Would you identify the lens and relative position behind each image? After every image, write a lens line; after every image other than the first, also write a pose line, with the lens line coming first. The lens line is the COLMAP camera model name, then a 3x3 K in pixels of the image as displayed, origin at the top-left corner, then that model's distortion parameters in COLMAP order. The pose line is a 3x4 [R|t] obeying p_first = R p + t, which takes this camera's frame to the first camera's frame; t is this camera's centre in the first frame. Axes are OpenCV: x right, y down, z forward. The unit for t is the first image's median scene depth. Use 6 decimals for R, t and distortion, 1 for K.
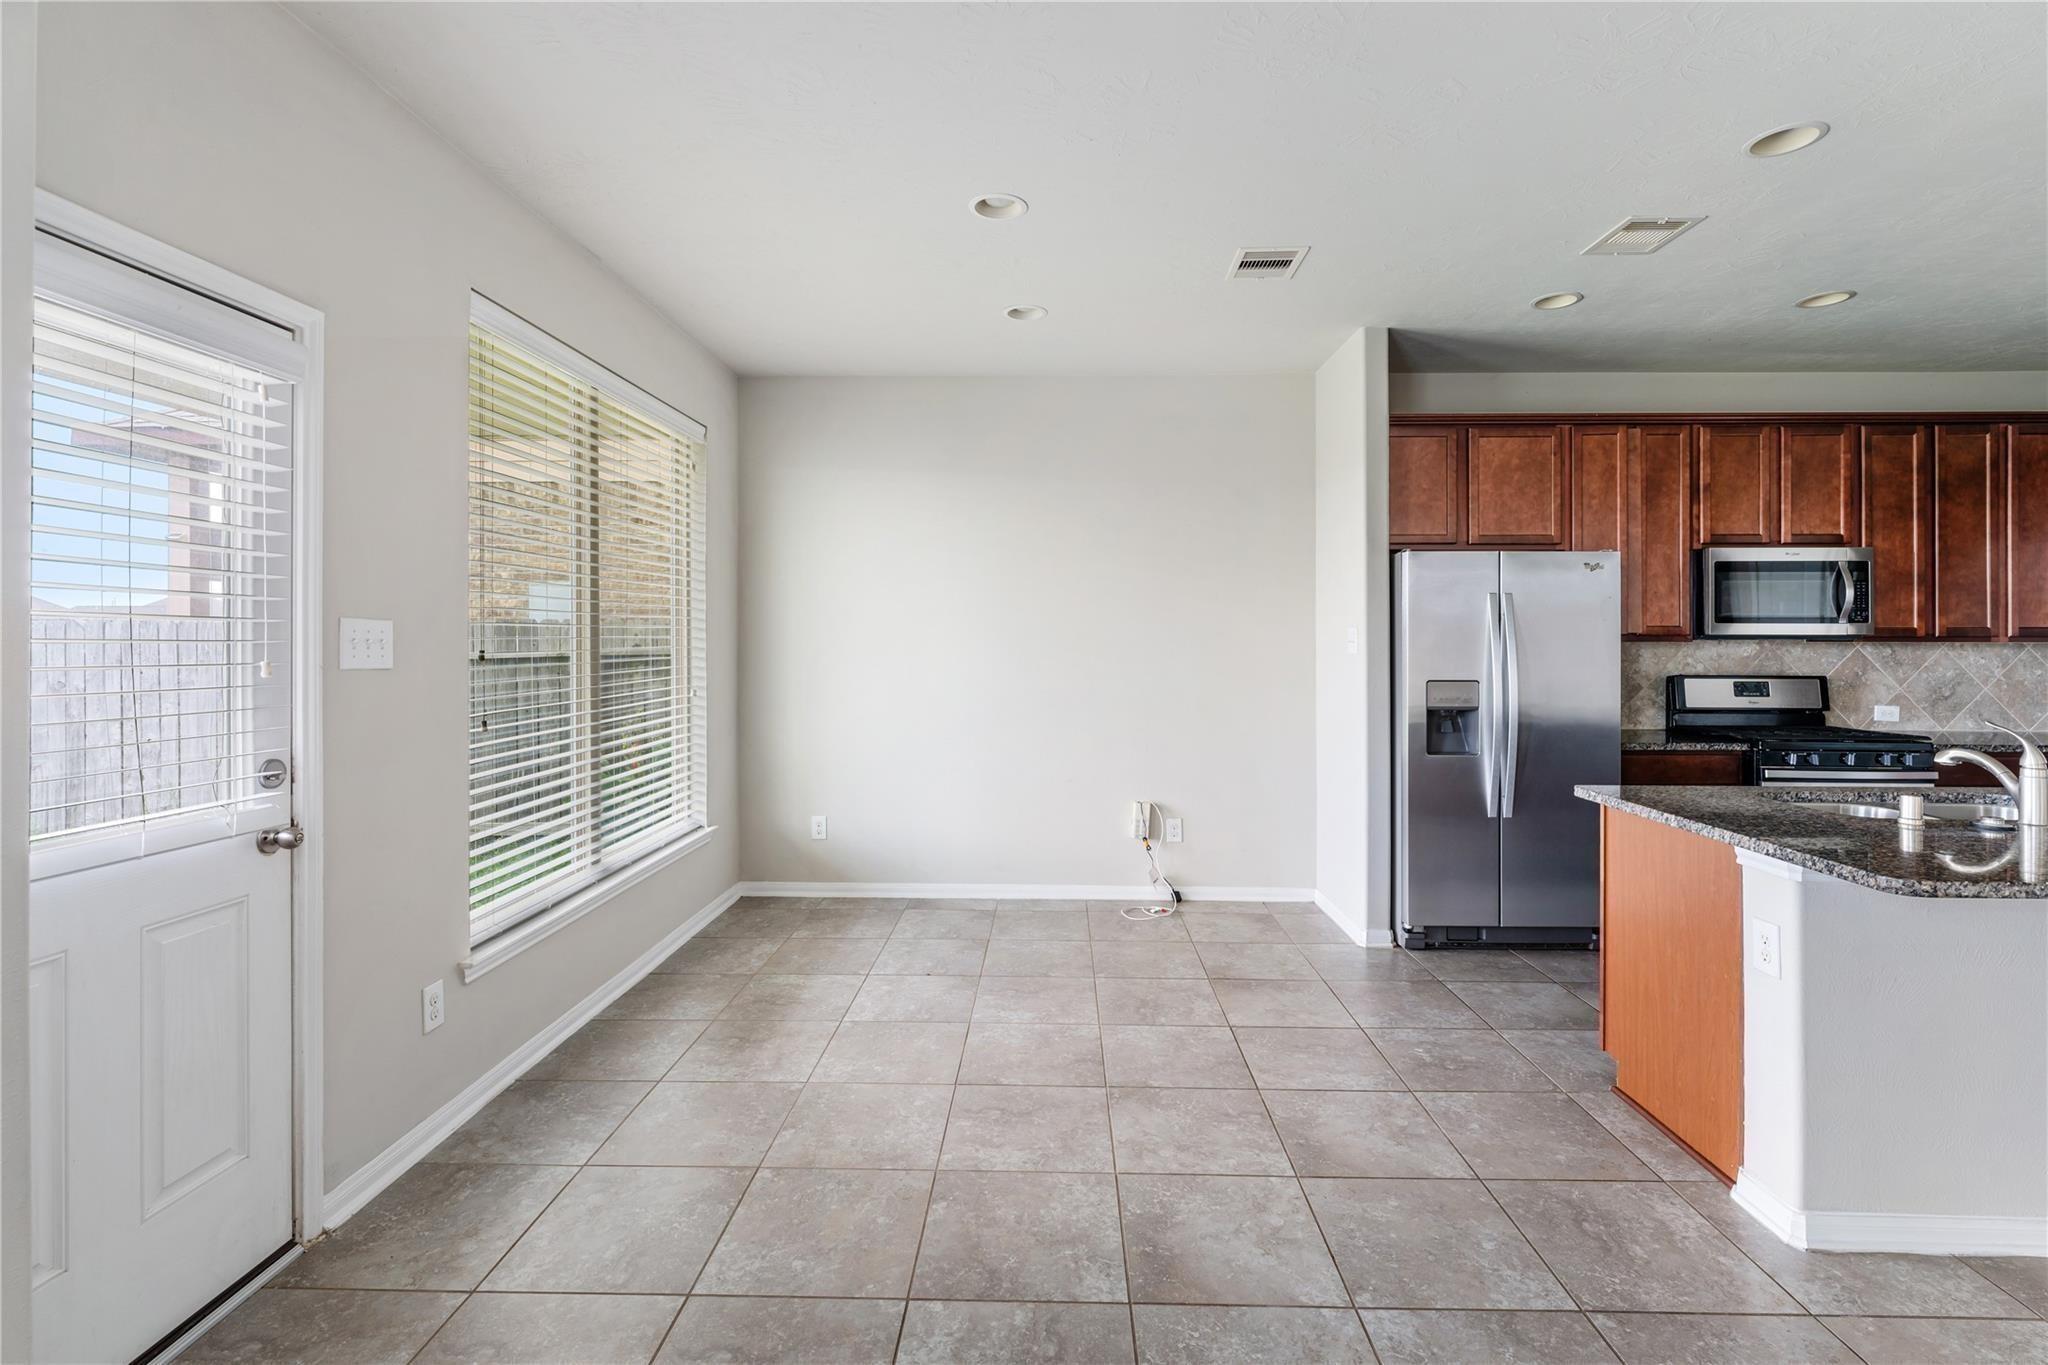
lens RADIAL K [[931.7, 0, 1027.9], [0, 931.7, 639.8], [0, 0, 1]] dist [-0.008424, 0.000505]
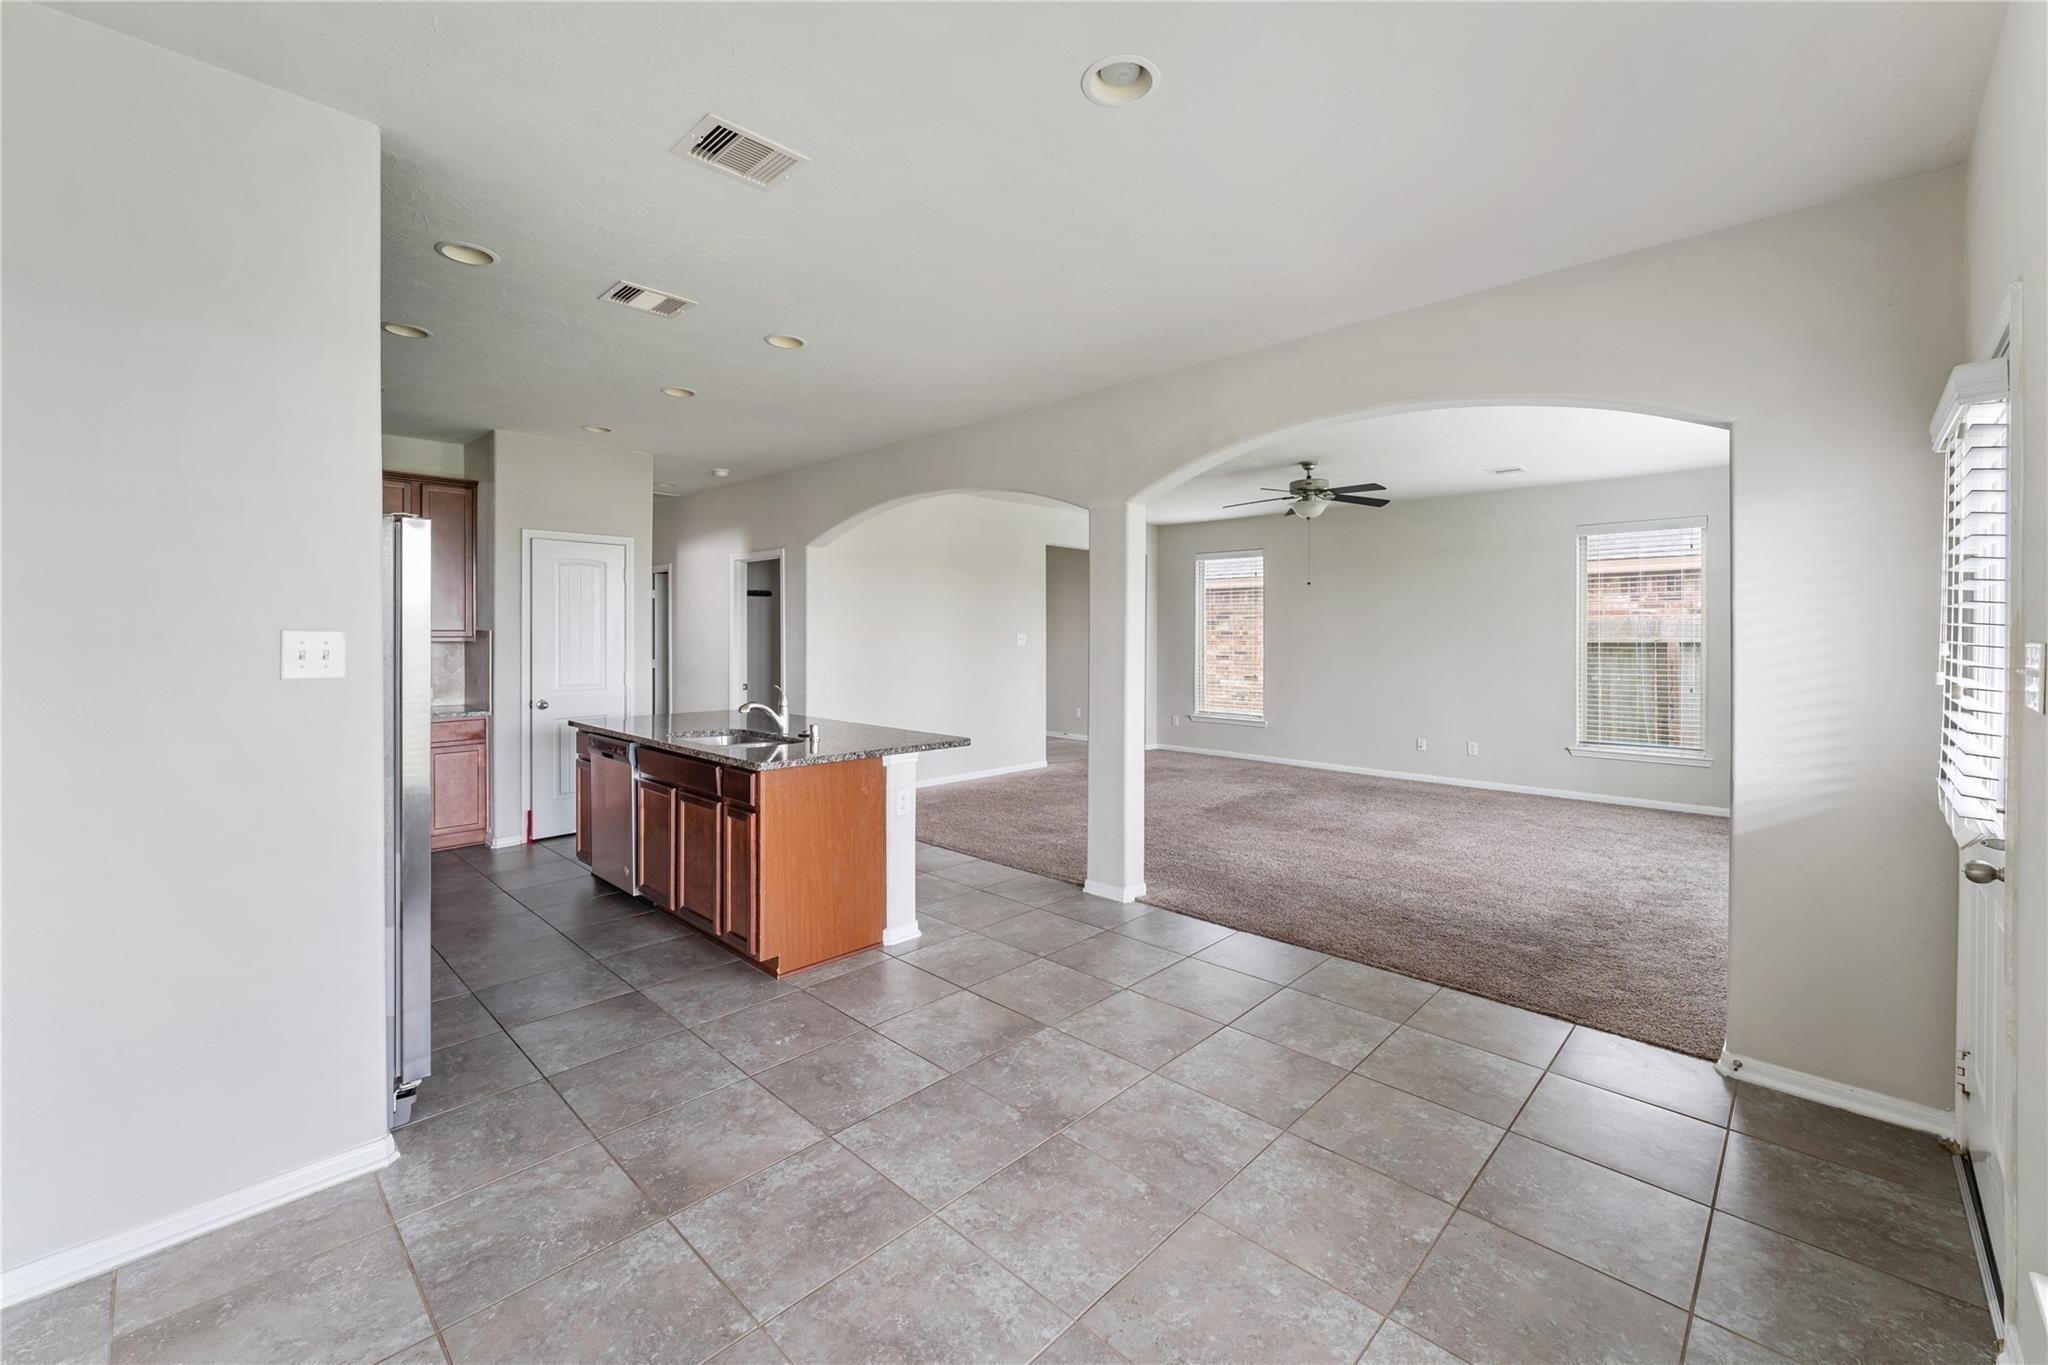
lens RADIAL K [[840.9, 0, 1035.7], [0, 840.9, 637.0], [0, 0, 1]] dist [-0.002481, 0.000710]
pose [[-0.749177, -0.006064, 0.662342, -0.289362], [-0.002729, 0.999978, 0.006069, -0.014228], [-0.662364, 0.002739, -0.749177, 1.048844]]
